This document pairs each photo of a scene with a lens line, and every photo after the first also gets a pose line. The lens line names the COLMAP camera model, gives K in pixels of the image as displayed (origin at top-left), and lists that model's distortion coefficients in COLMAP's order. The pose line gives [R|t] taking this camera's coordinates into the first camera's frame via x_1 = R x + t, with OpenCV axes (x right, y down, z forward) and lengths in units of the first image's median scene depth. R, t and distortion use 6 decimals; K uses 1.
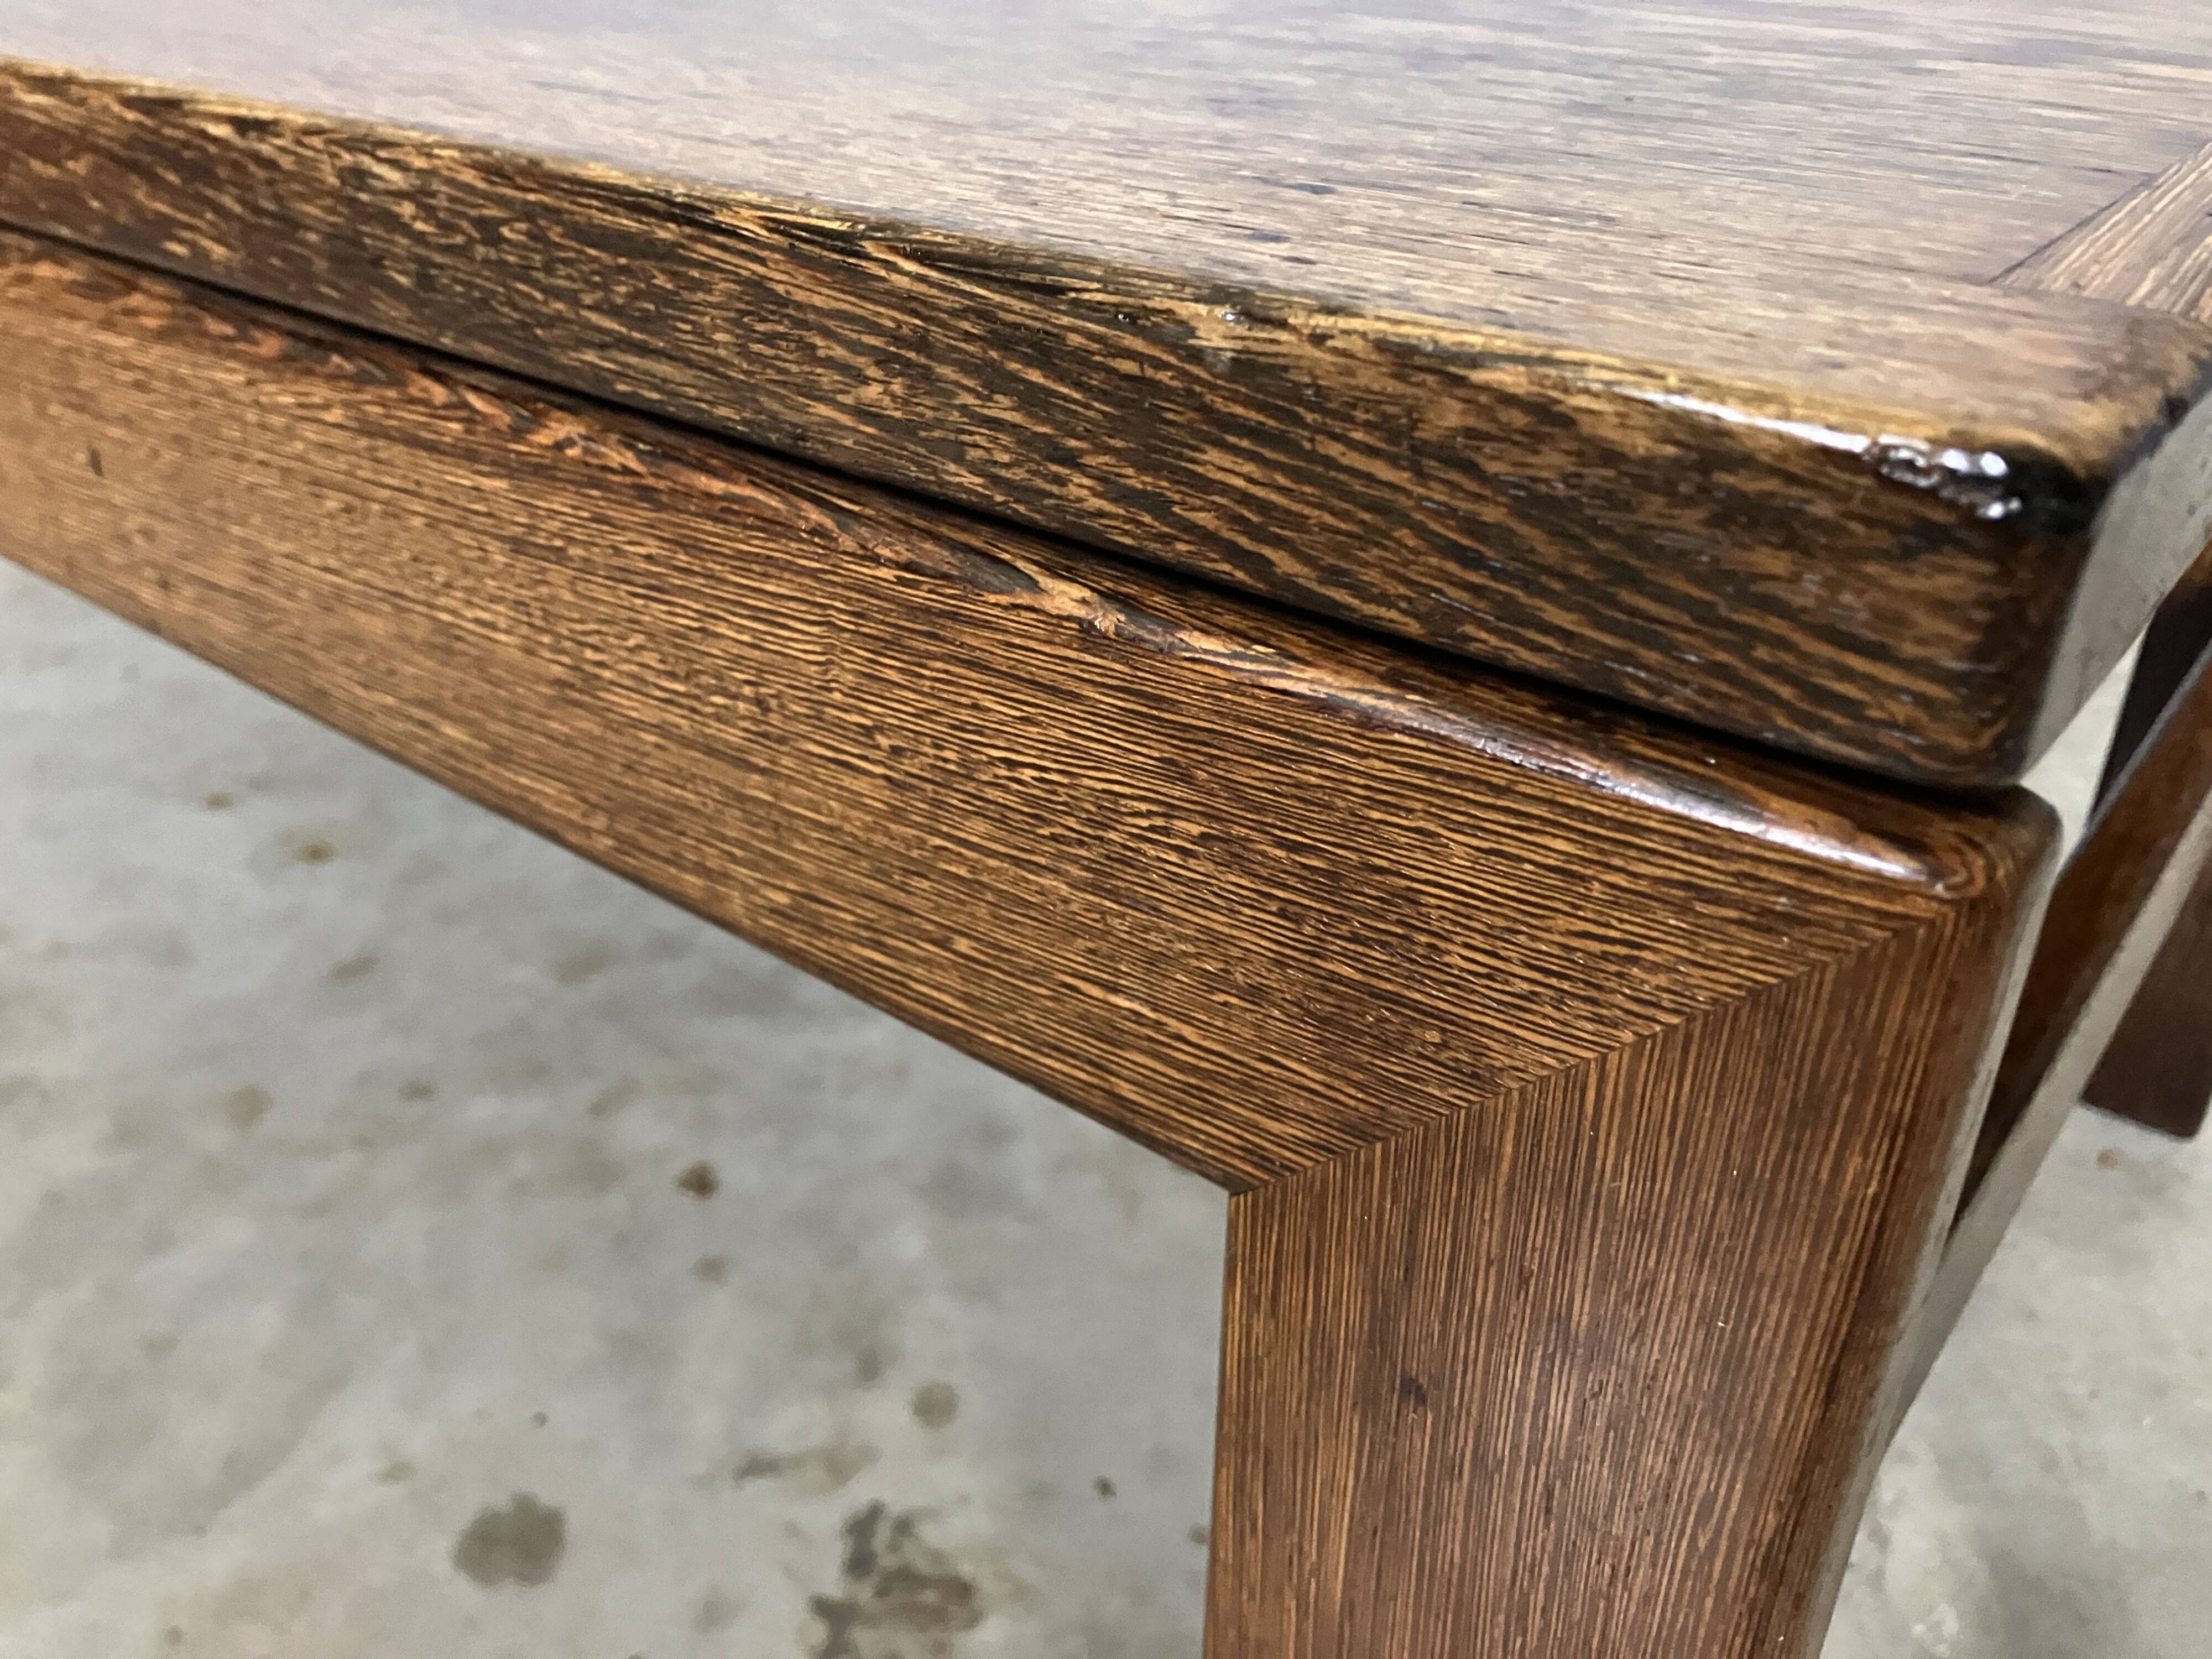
lens RADIAL K [[1862.3, 0, 1097.5], [0, 1862.3, 846.2], [0, 0, 1]] dist [0.009859, 0.001086]
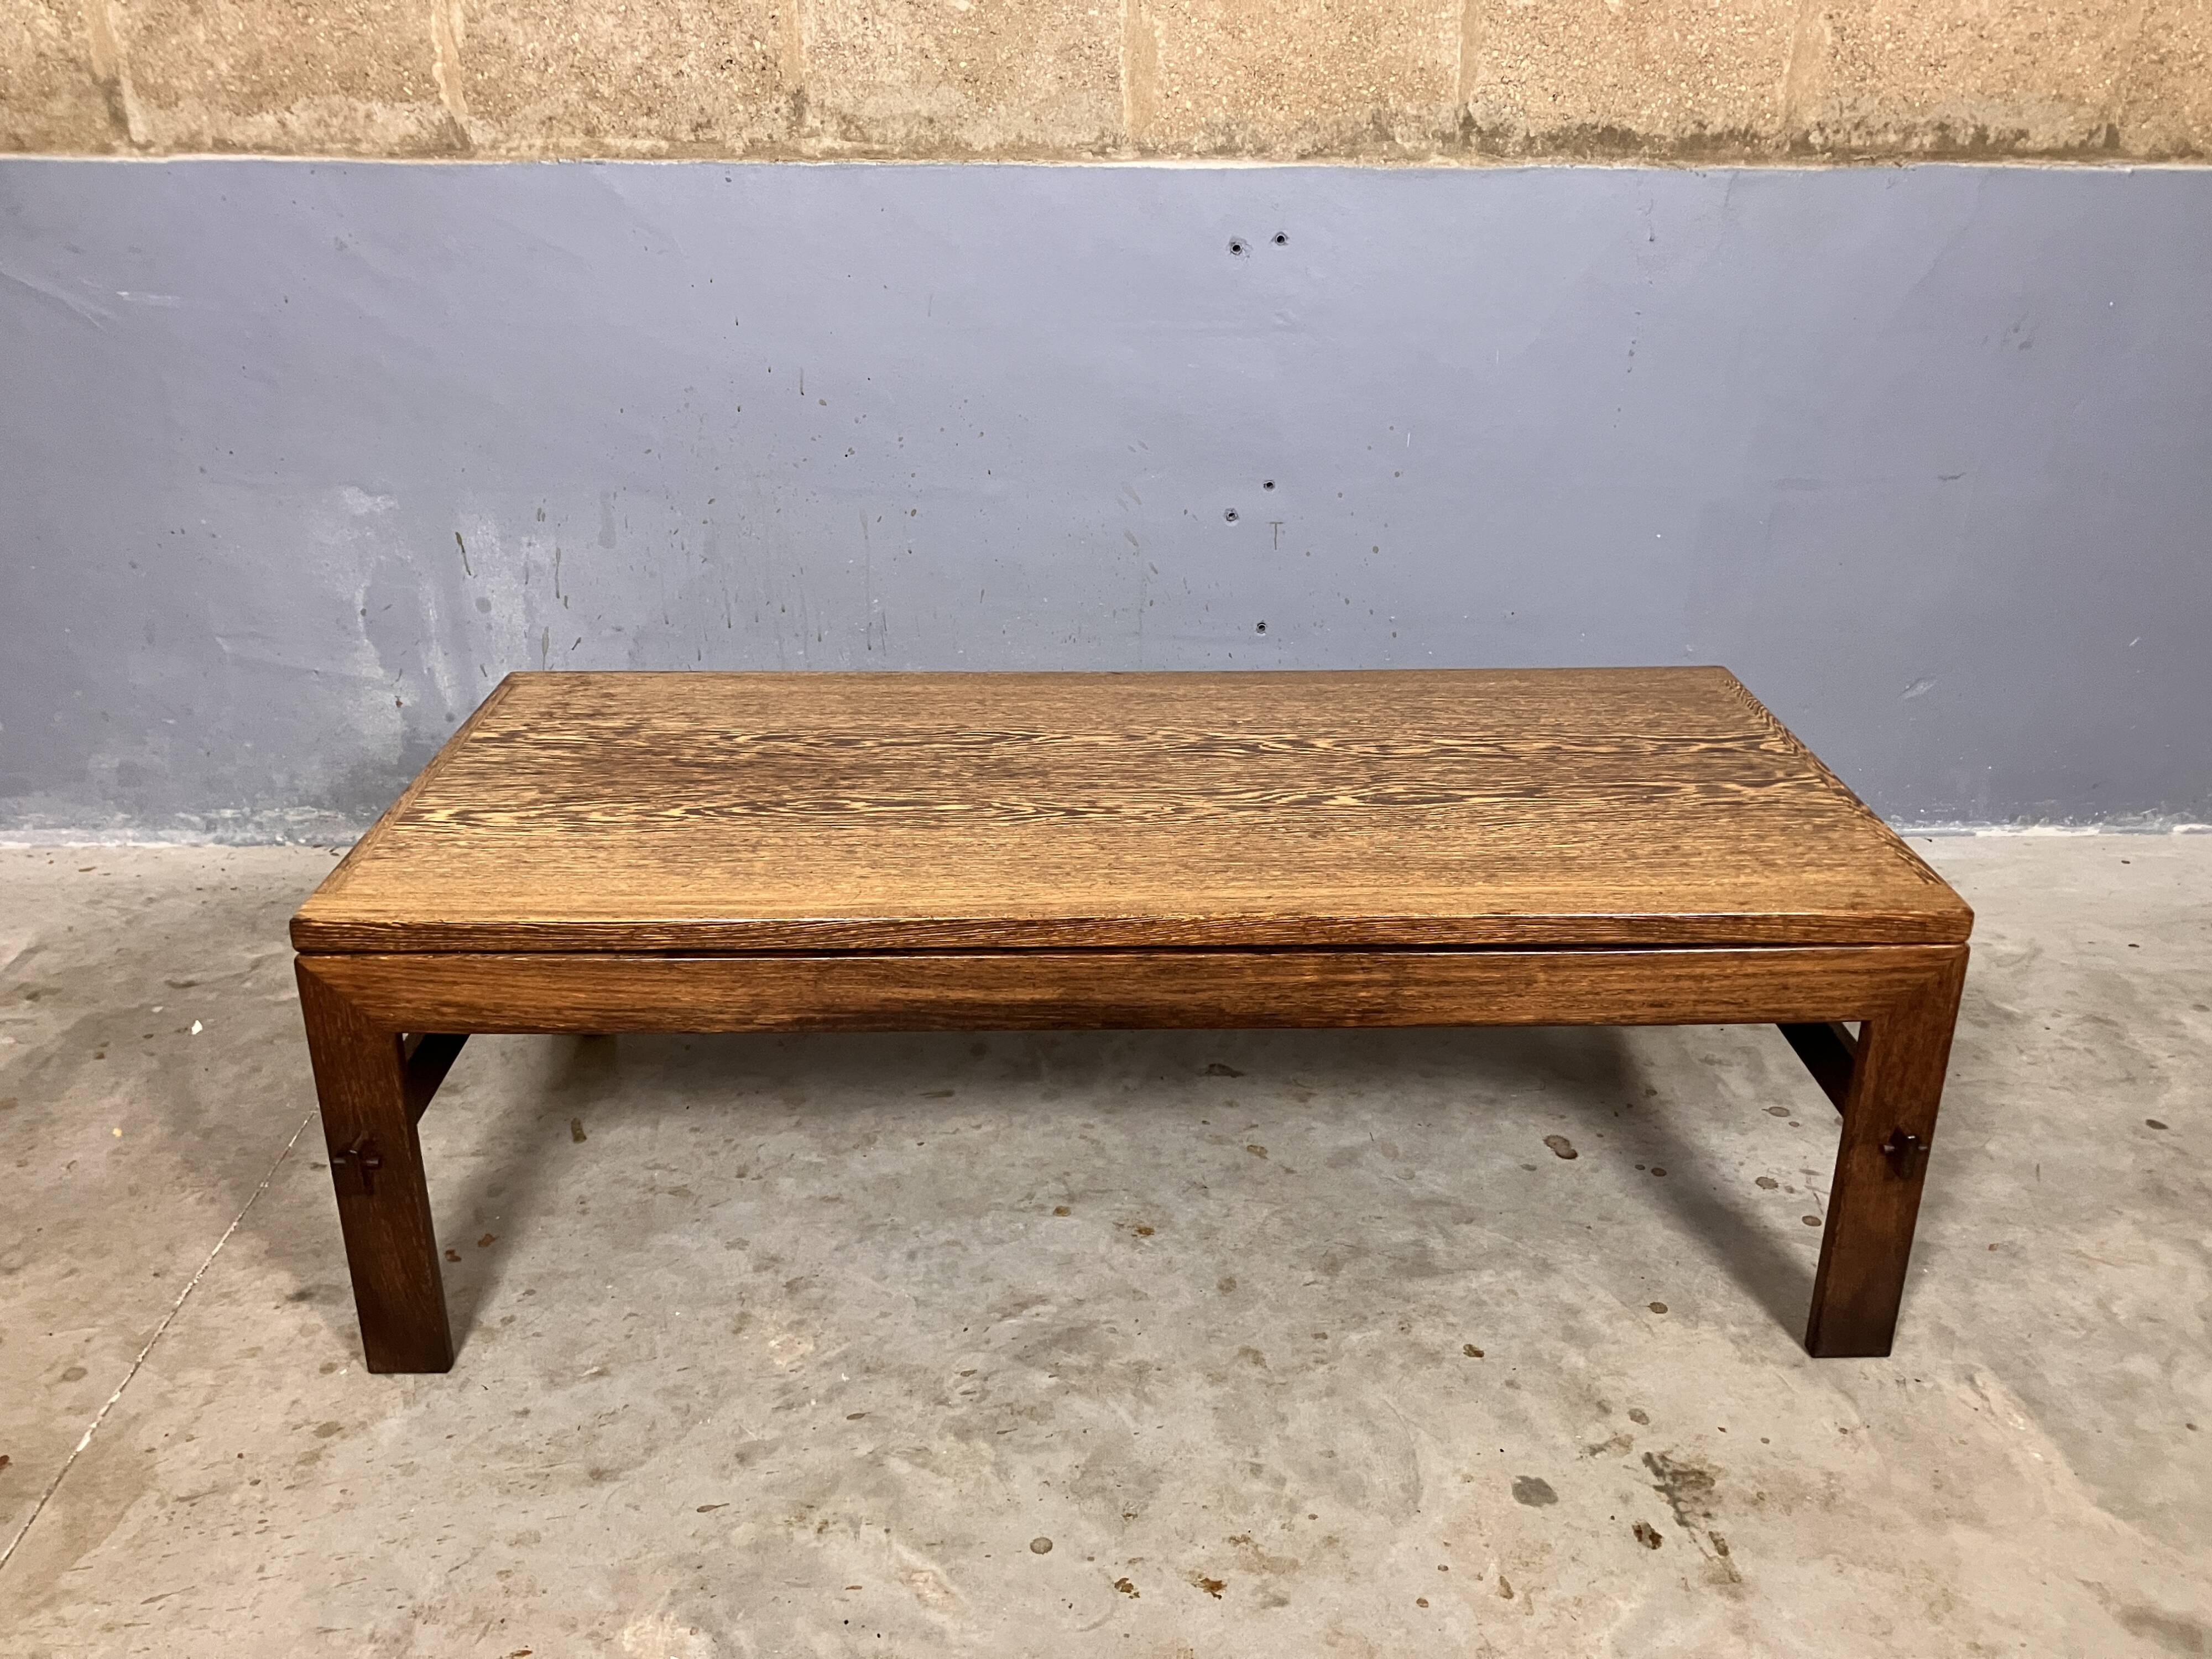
lens RADIAL K [[1862.3, 0, 1098.5], [0, 1862.3, 800.6], [0, 0, 1]] dist [0.009859, 0.001086]
pose [[0.965552, -0.099769, 0.240324, -2.694792], [0.132380, 0.983464, -0.123587, -0.621381], [-0.224020, 0.151144, 0.962793, -2.839591]]
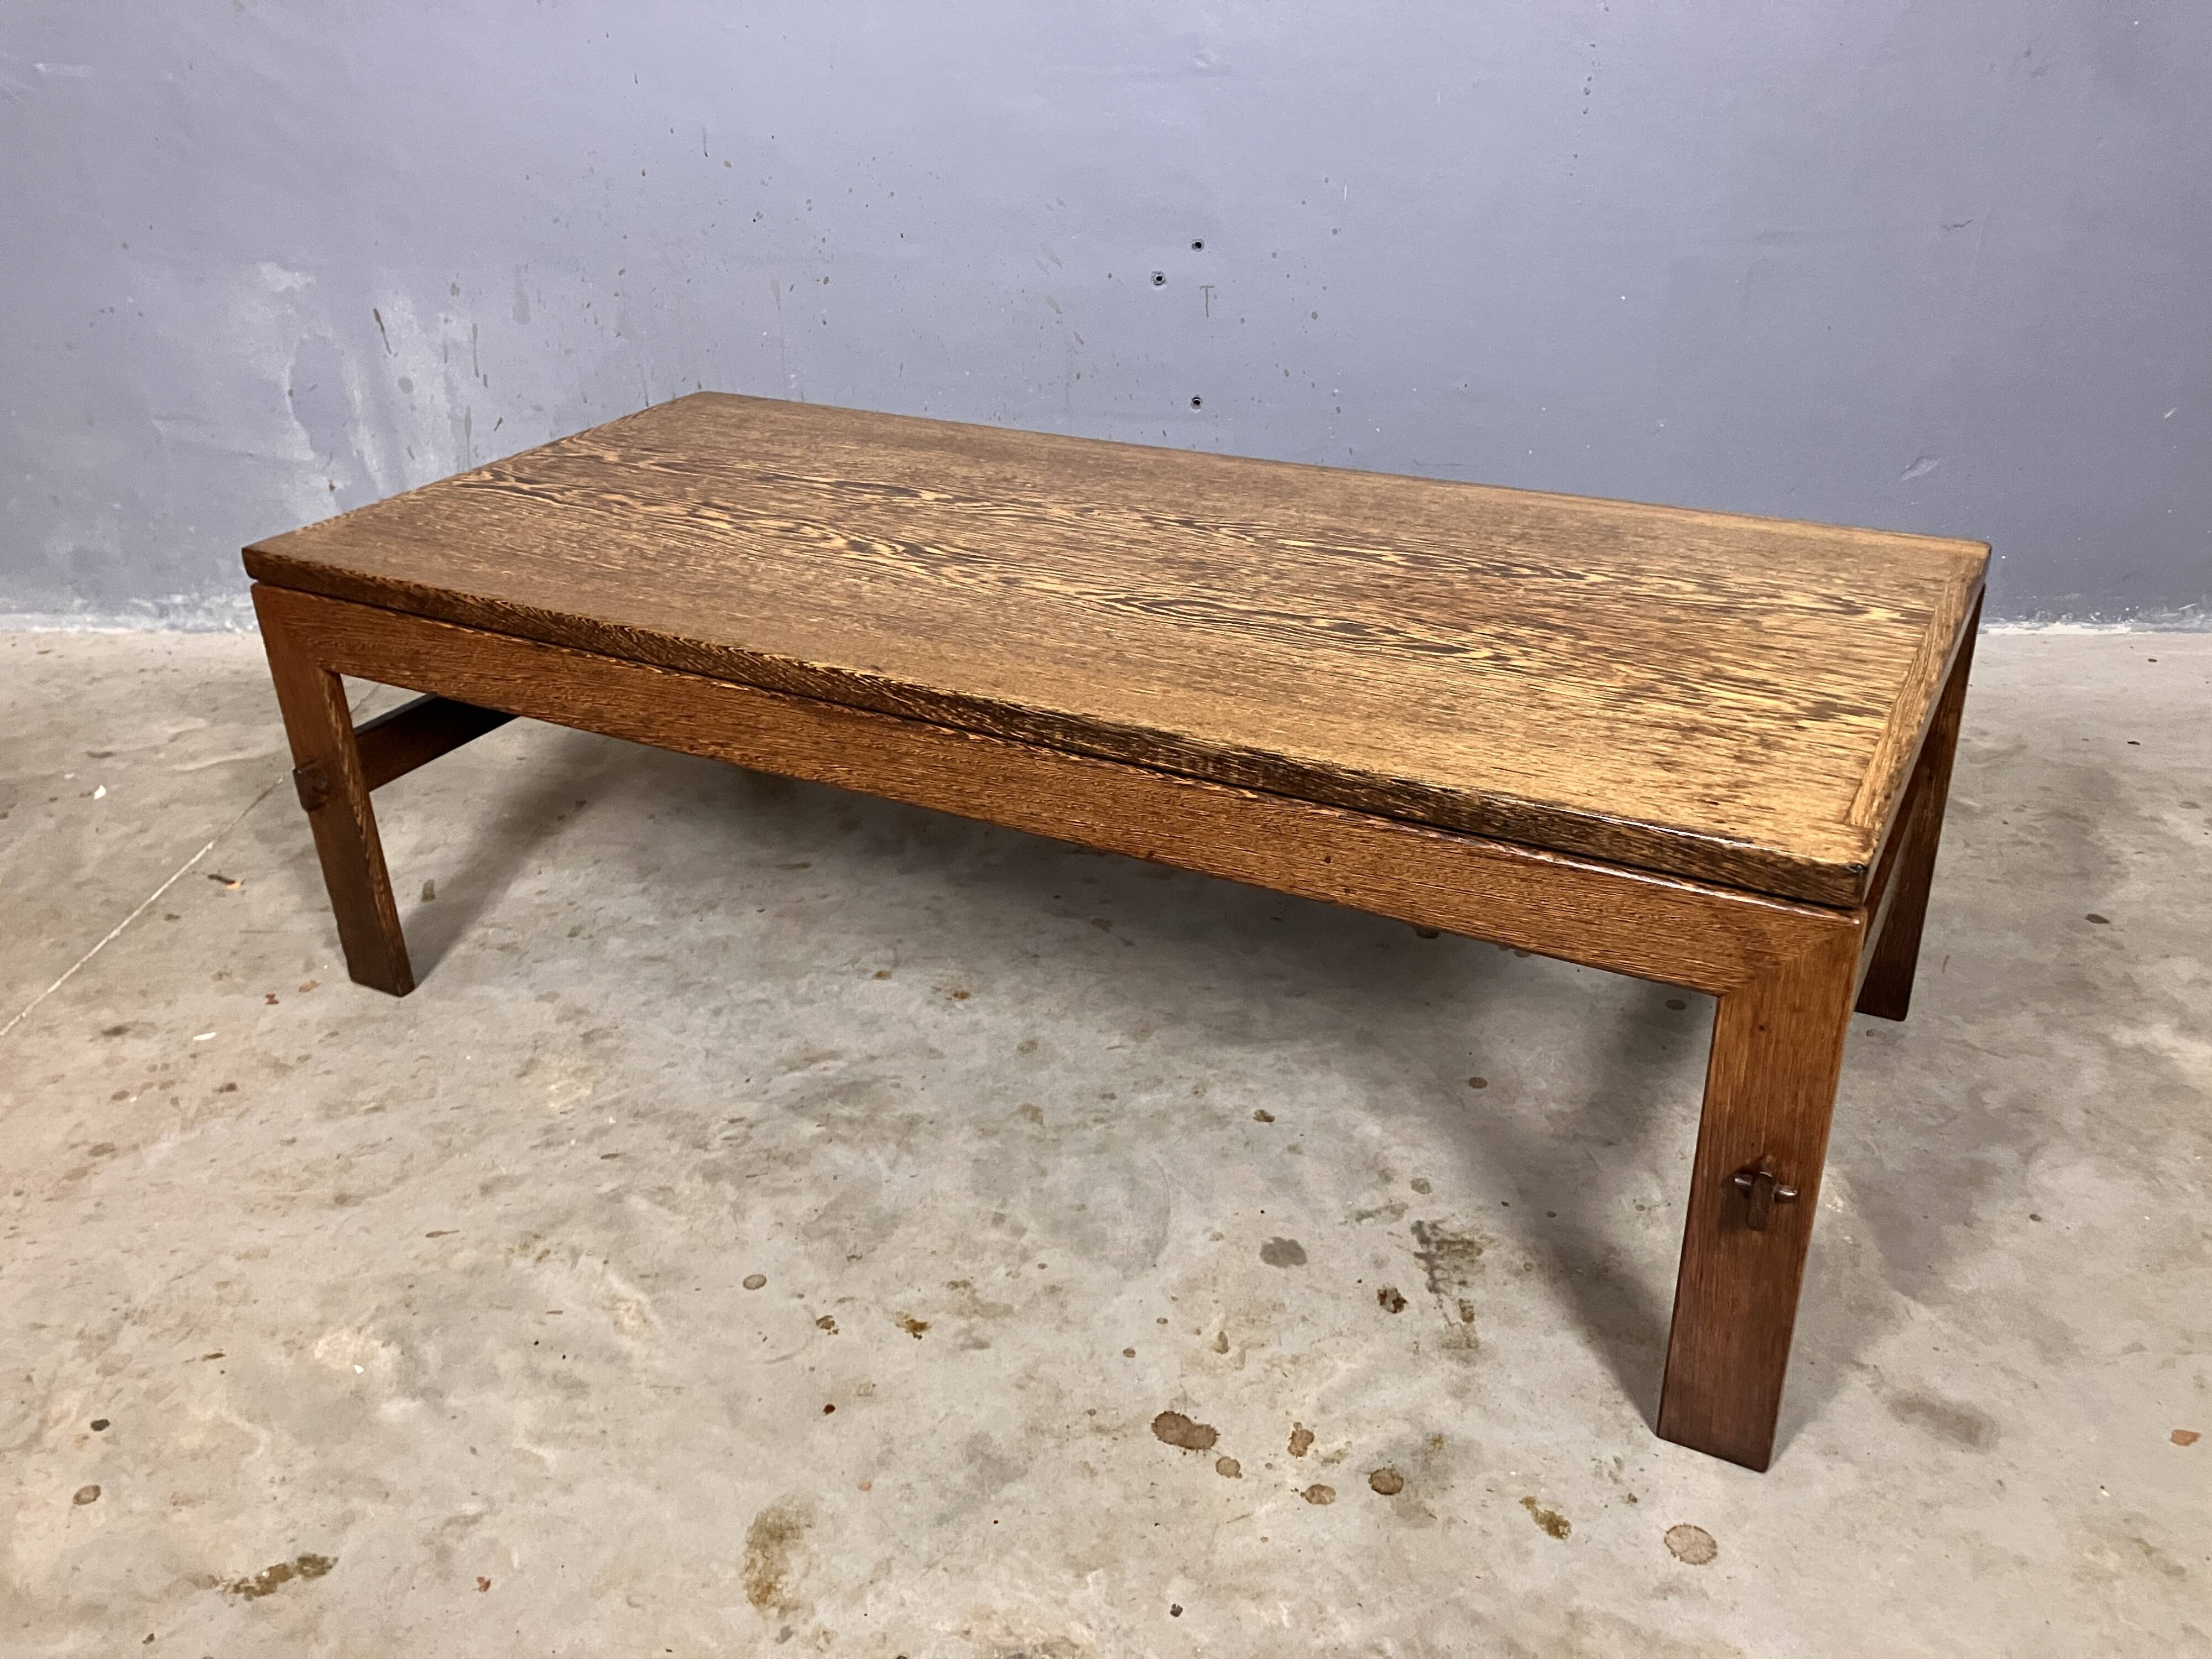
lens RADIAL K [[1862.3, 0, 1084.7], [0, 1862.3, 802.3], [0, 0, 1]] dist [0.009859, 0.001086]
pose [[0.986463, -0.099794, 0.130119, -1.568623], [0.110074, 0.991139, -0.074346, -0.106679], [-0.121547, 0.087662, 0.988707, -2.699843]]
